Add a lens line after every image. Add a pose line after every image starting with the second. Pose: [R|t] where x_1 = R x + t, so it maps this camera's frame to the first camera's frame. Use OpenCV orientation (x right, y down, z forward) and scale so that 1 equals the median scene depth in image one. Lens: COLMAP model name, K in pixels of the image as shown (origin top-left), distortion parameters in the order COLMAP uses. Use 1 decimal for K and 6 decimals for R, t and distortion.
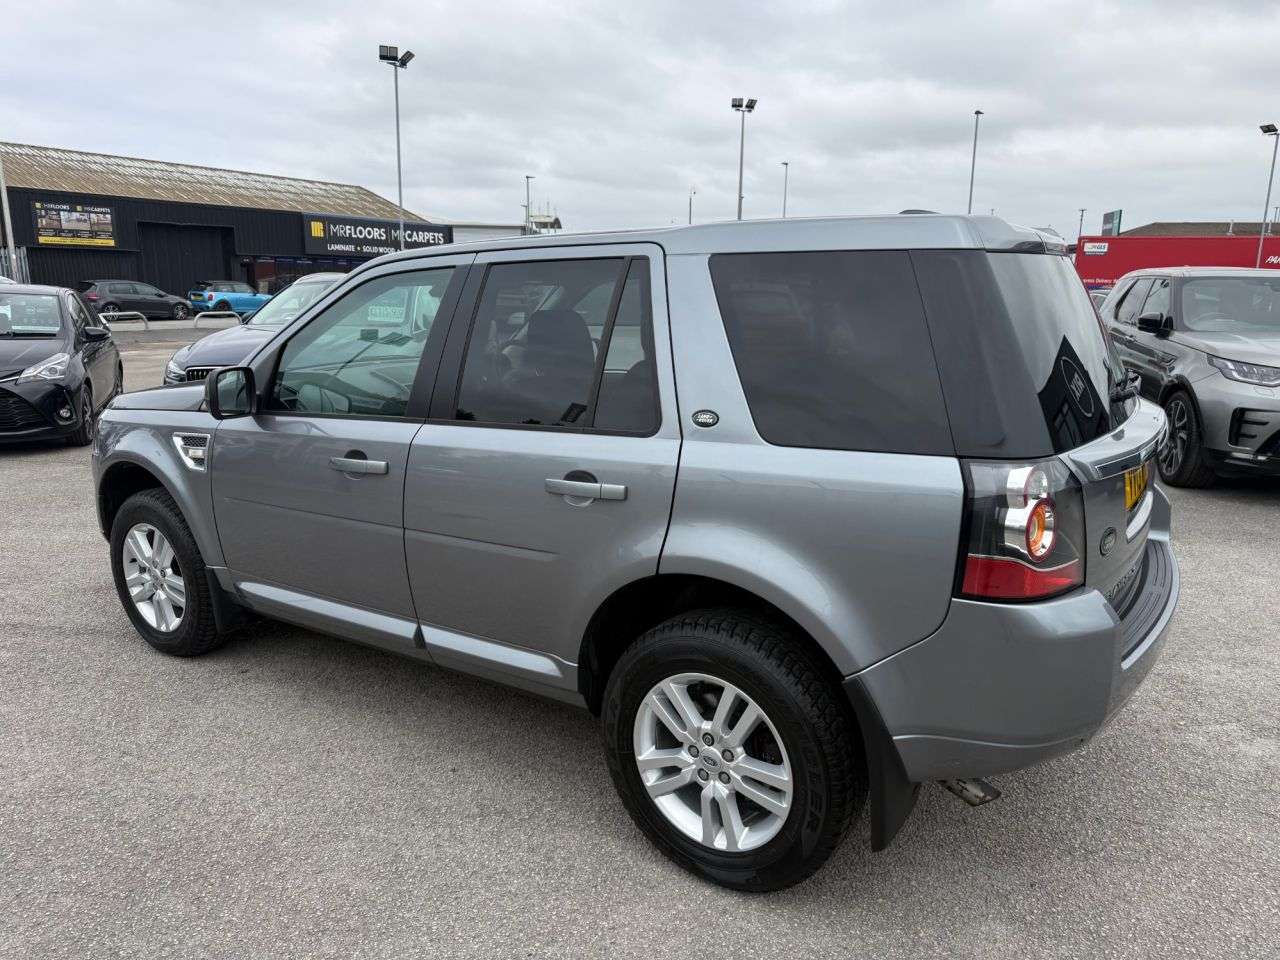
lens RADIAL K [[916.0, 0, 640.0], [0, 916.0, 480.0], [0, 0, 1]] dist [0.013118, -0.001945]
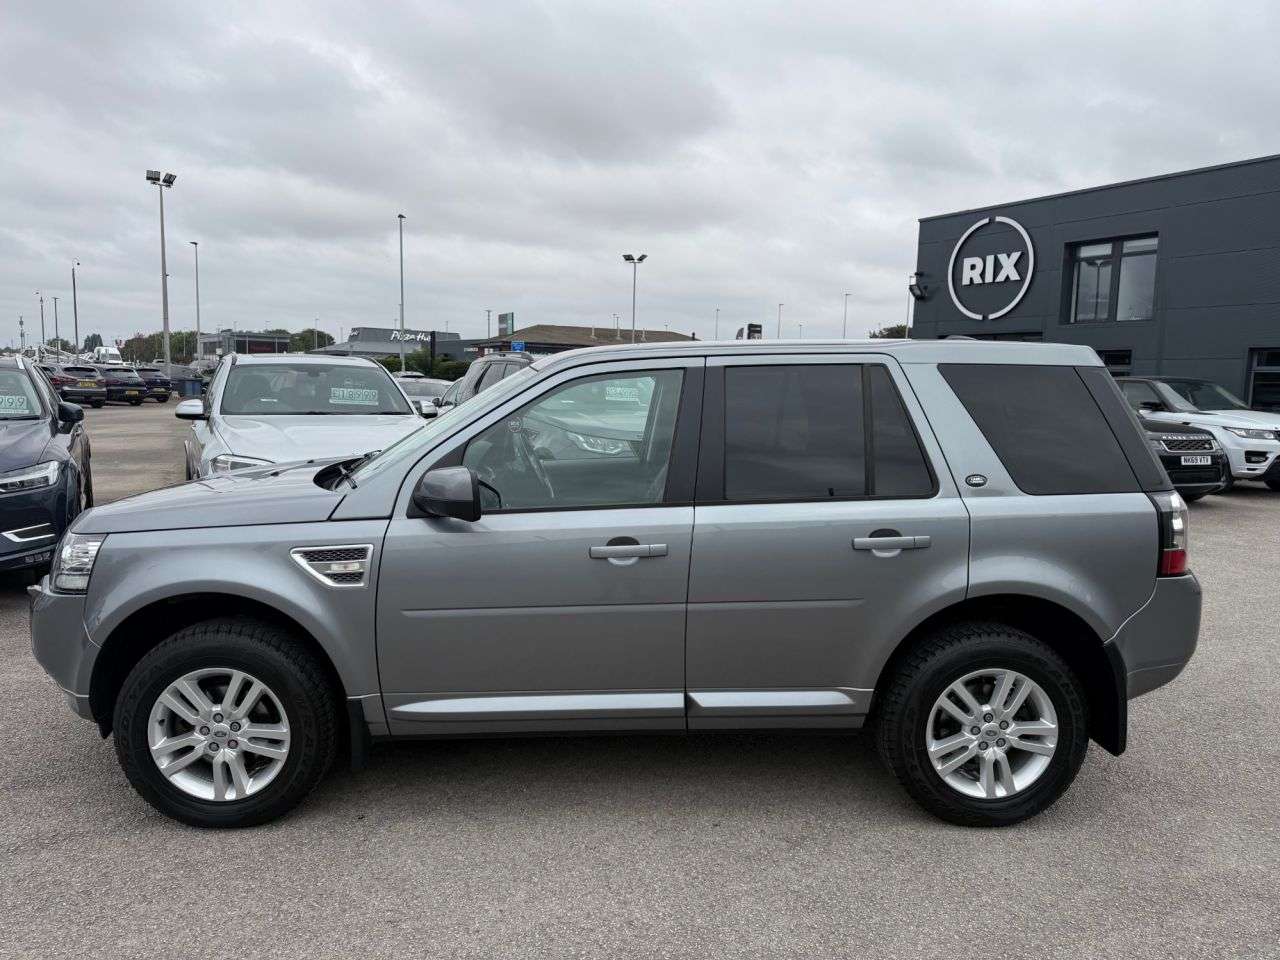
lens RADIAL K [[900.8, 0, 640.0], [0, 900.8, 480.0], [0, 0, 1]] dist [0.105208, -0.178093]
pose [[0.800303, -0.059063, 0.596680, -0.917661], [0.113210, 0.992122, -0.053638, -0.040597], [-0.588811, 0.110477, 0.800685, 0.151215]]
